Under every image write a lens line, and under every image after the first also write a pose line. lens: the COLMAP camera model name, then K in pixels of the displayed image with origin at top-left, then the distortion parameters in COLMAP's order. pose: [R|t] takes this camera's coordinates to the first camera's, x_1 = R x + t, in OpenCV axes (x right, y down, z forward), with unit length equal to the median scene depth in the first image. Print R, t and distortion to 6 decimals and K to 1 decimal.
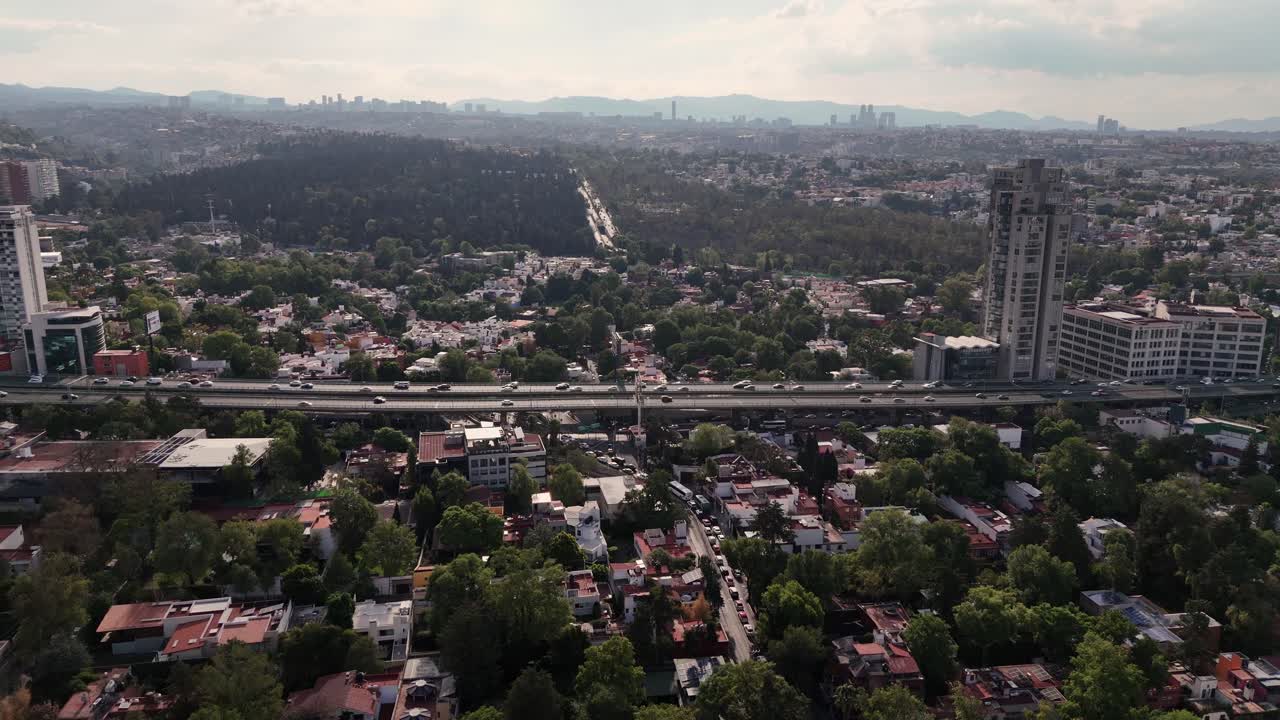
lens RADIAL K [[955.9, 0, 640.0], [0, 955.9, 360.0], [0, 0, 1]] dist [0.059495, -0.061657]
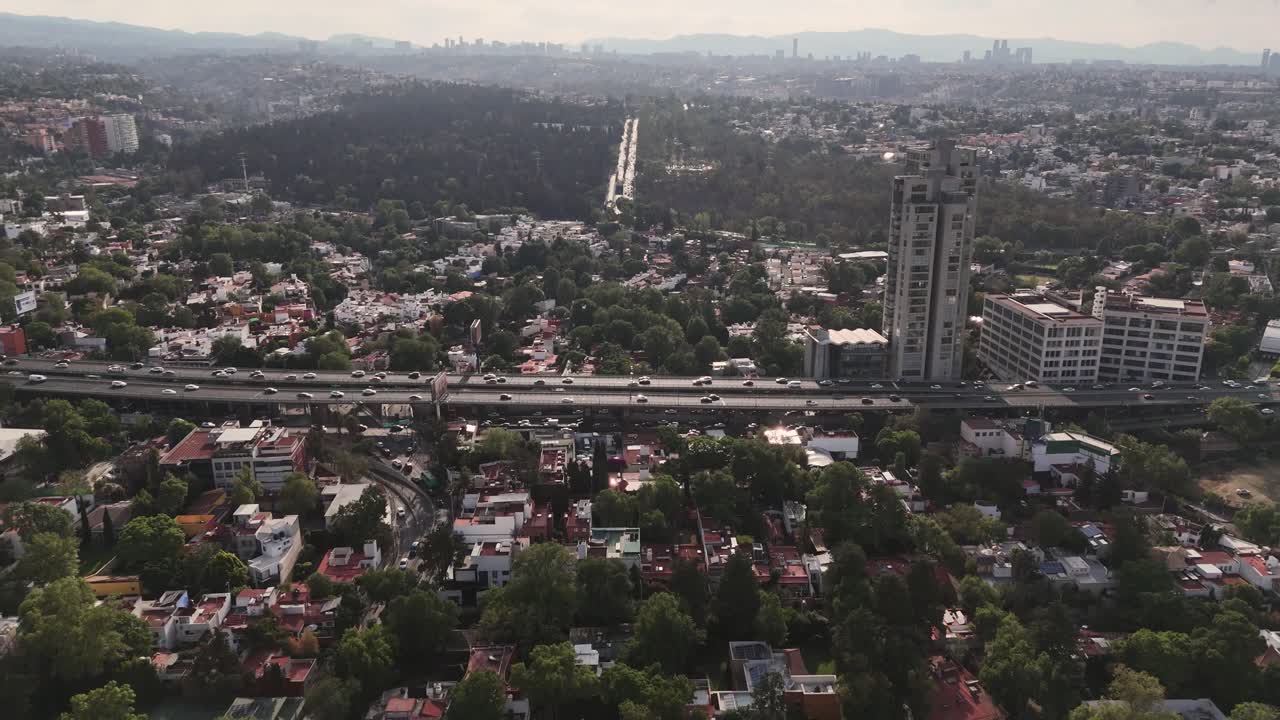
lens RADIAL K [[955.9, 0, 640.0], [0, 955.9, 360.0], [0, 0, 1]] dist [0.059495, -0.061657]
pose [[0.990925, 0.030876, -0.130819, 0.235752], [-0.022921, 0.997820, 0.061886, -0.045777], [0.132445, -0.058325, 0.989473, 0.033073]]
